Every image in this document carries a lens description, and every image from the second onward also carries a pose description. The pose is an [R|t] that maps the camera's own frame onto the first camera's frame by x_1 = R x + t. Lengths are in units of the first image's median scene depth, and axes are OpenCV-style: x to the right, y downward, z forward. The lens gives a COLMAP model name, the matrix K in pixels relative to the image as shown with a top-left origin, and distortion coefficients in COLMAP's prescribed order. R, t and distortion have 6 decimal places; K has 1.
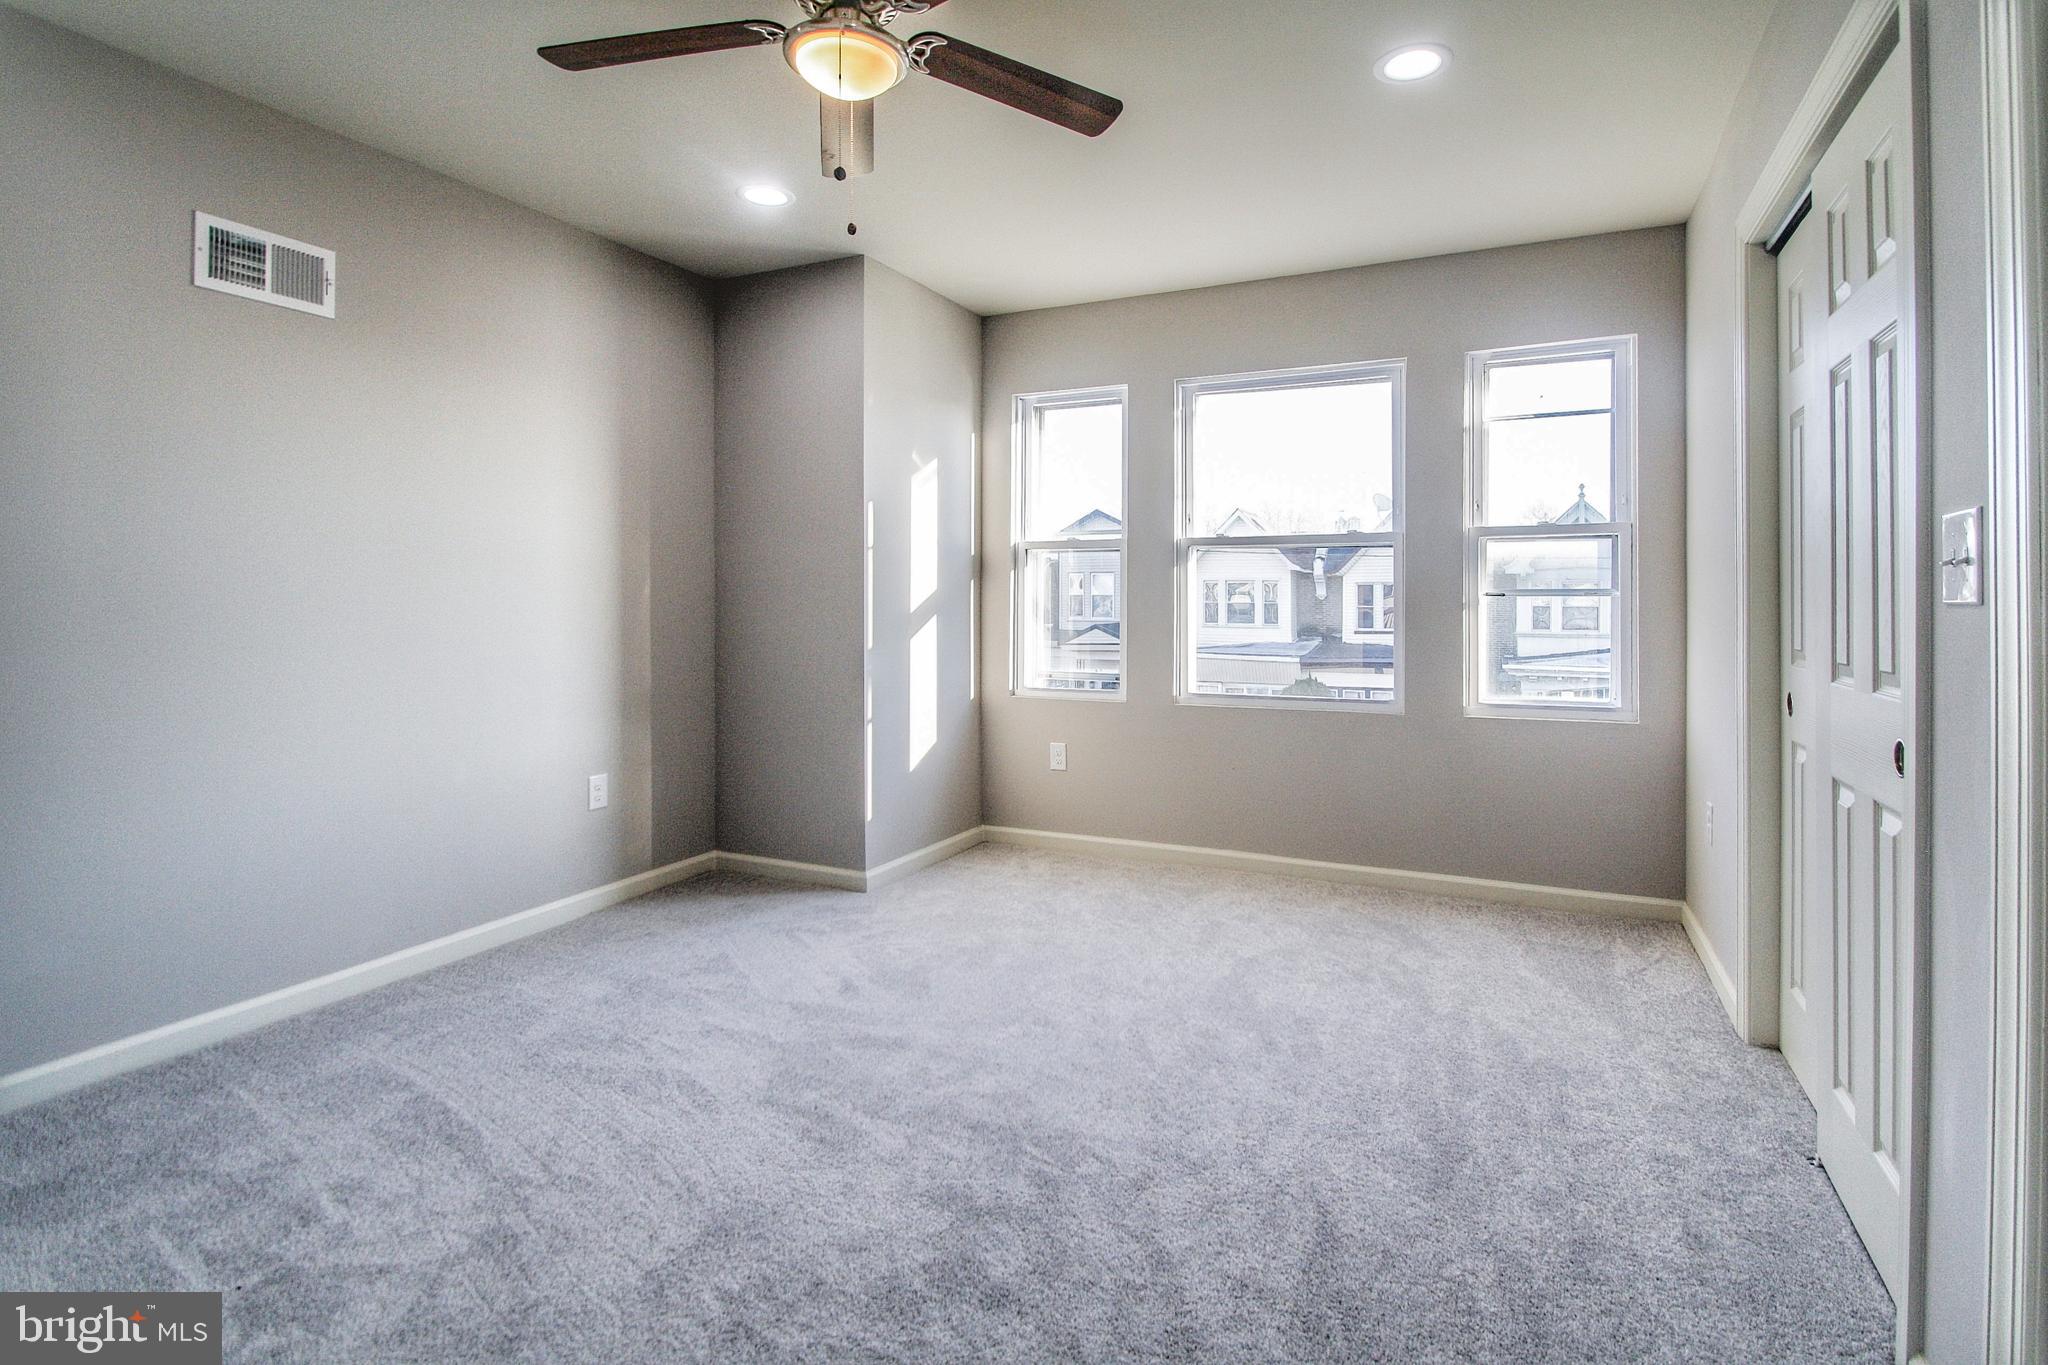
lens RADIAL K [[1000.9, 0, 1055.7], [0, 1000.9, 598.8], [0, 0, 1]] dist [-0.005339, -0.005373]
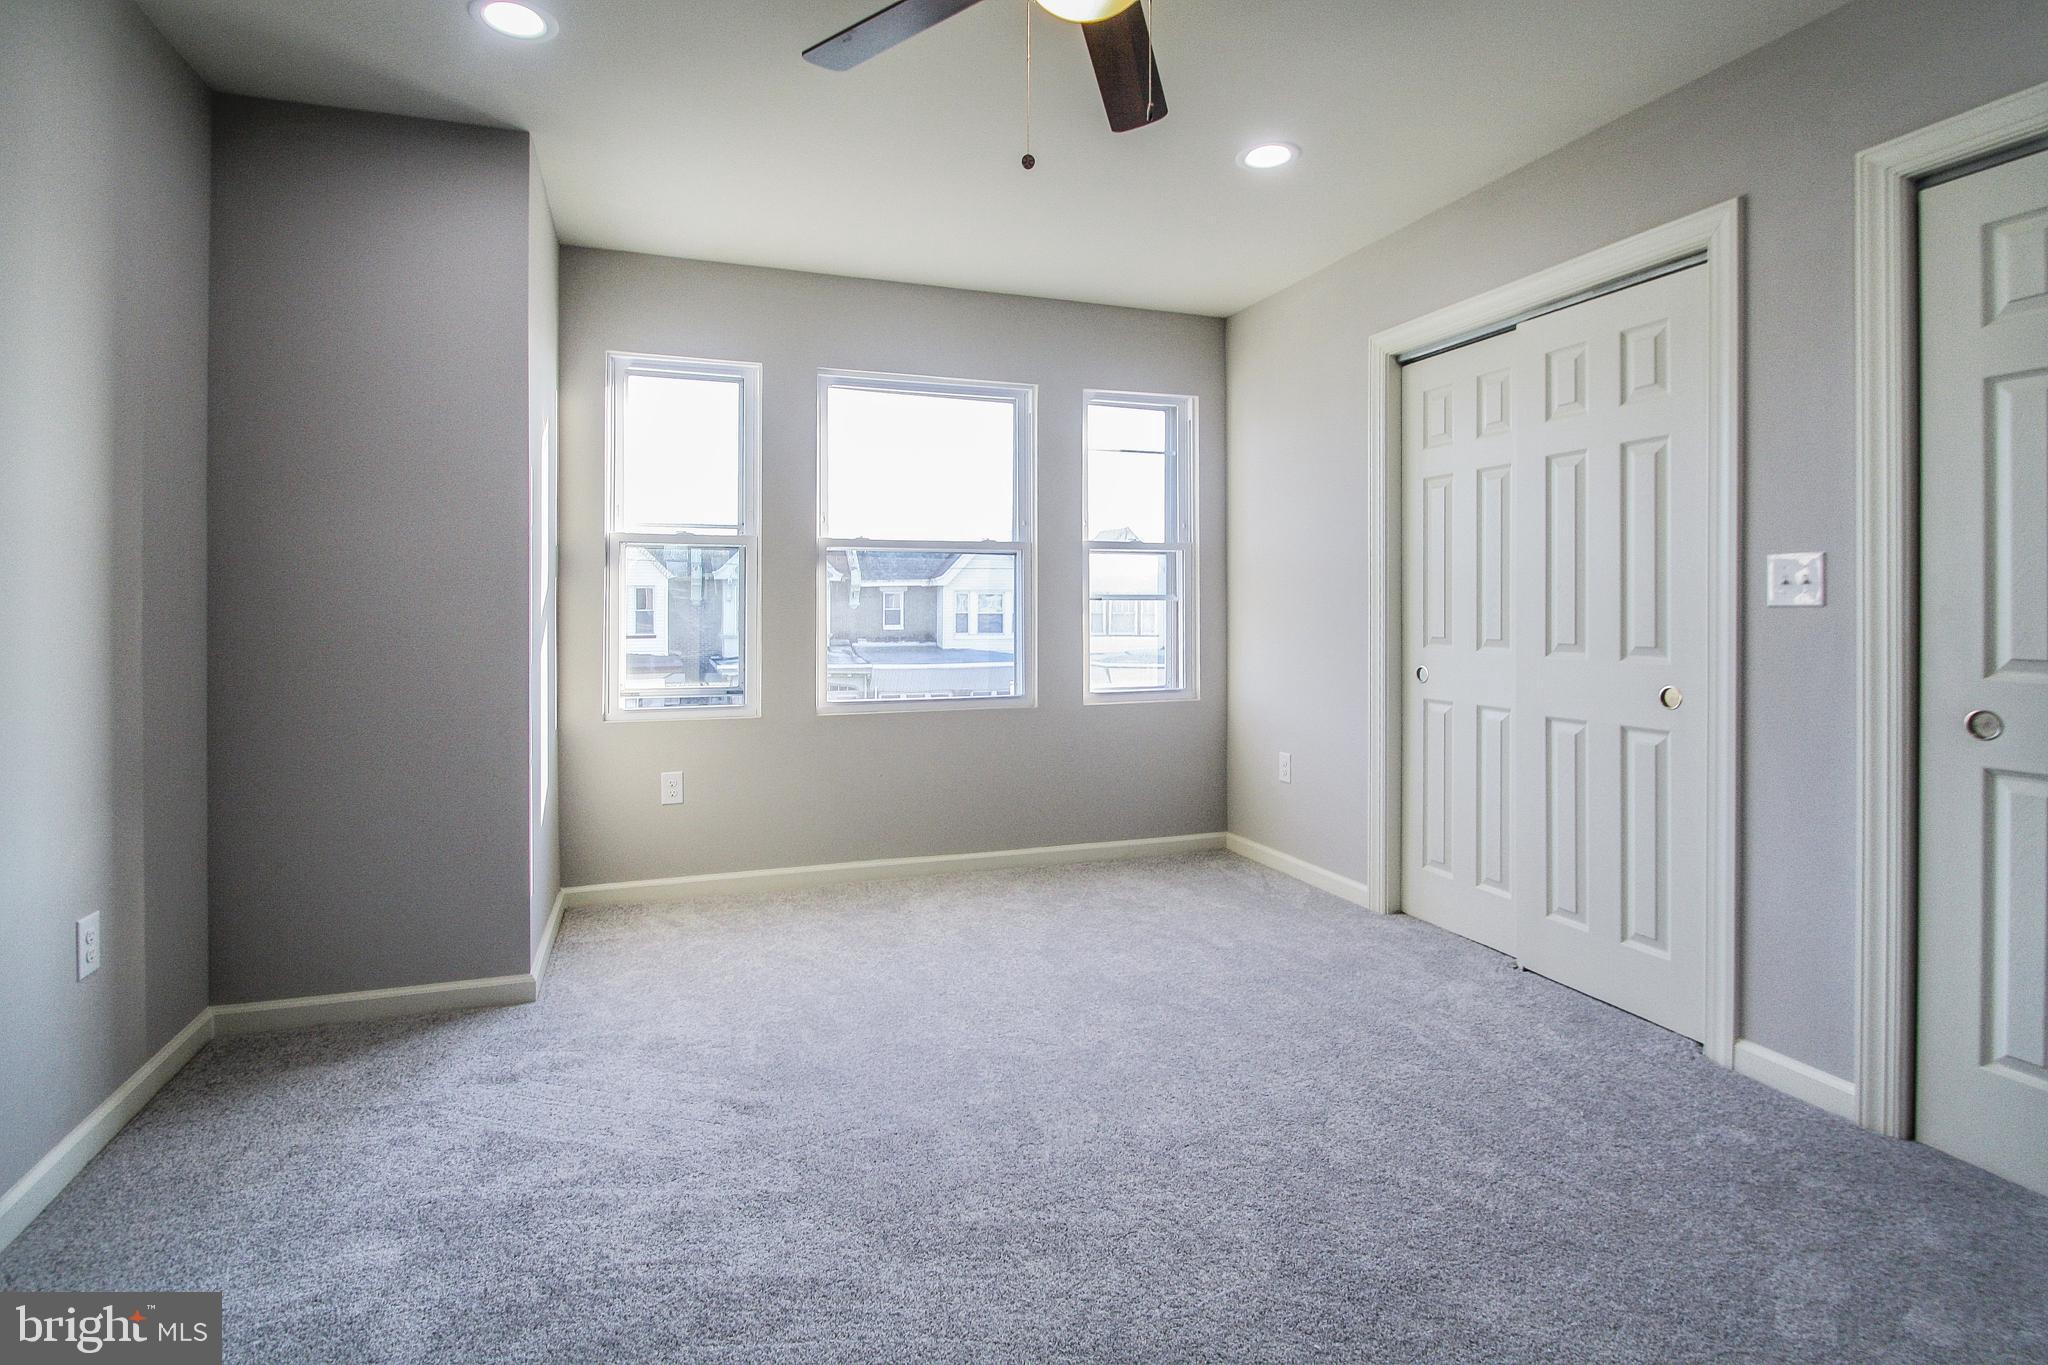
lens RADIAL K [[1000.9, 0, 1014.0], [0, 1000.9, 603.6], [0, 0, 1]] dist [-0.005339, -0.005373]
pose [[0.715605, 0.000067, 0.698505, -0.459316], [-0.001004, 0.999999, 0.000933, 0.000123], [-0.698504, -0.001369, 0.715605, 0.232146]]
